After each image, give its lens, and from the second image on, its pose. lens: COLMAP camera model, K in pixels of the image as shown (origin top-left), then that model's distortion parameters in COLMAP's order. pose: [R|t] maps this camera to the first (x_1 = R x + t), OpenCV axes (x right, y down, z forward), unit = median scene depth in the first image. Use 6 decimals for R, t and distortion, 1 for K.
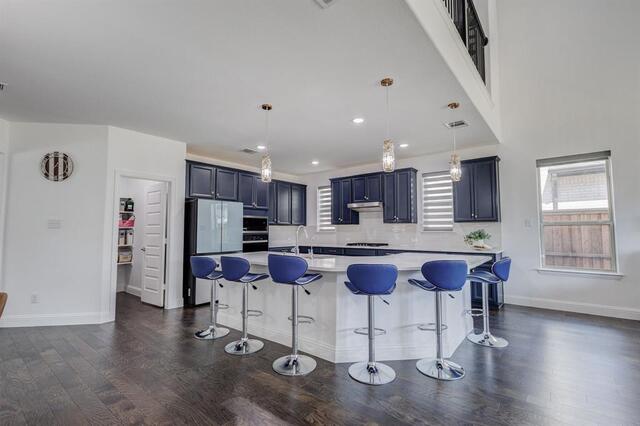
lens RADIAL K [[296.6, 0, 321.9], [0, 296.6, 213.4], [0, 0, 1]] dist [0.003378, 0.000407]
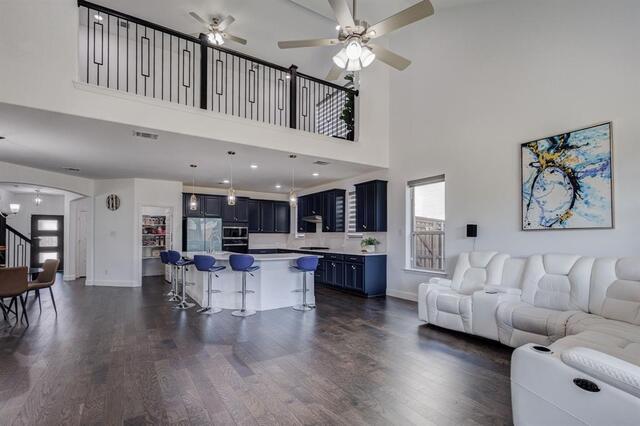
lens RADIAL K [[296.6, 0, 316.5], [0, 296.6, 235.4], [0, 0, 1]] dist [0.003378, 0.000407]
pose [[0.946021, 0.003354, -0.324088, 0.654610], [0.015611, 0.998314, 0.055898, -0.026008], [0.323729, -0.057940, 0.944374, -0.253760]]
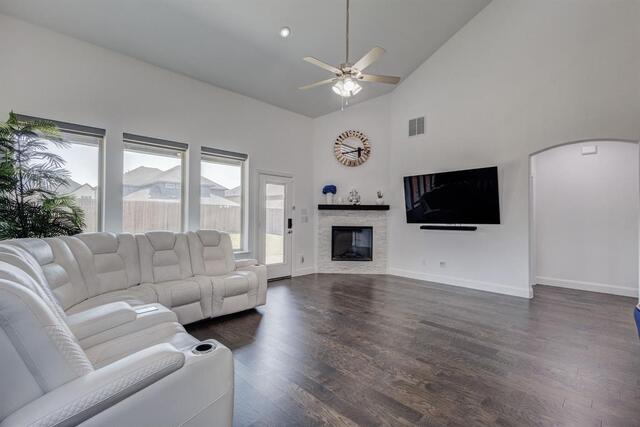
lens RADIAL K [[296.6, 0, 320.2], [0, 296.6, 212.2], [0, 0, 1]] dist [0.003378, 0.000407]
pose [[-0.993573, -0.006303, 0.113016, 0.541032], [-0.013710, 0.997799, -0.064881, 0.034072], [-0.112359, -0.066013, -0.991473, 0.866238]]
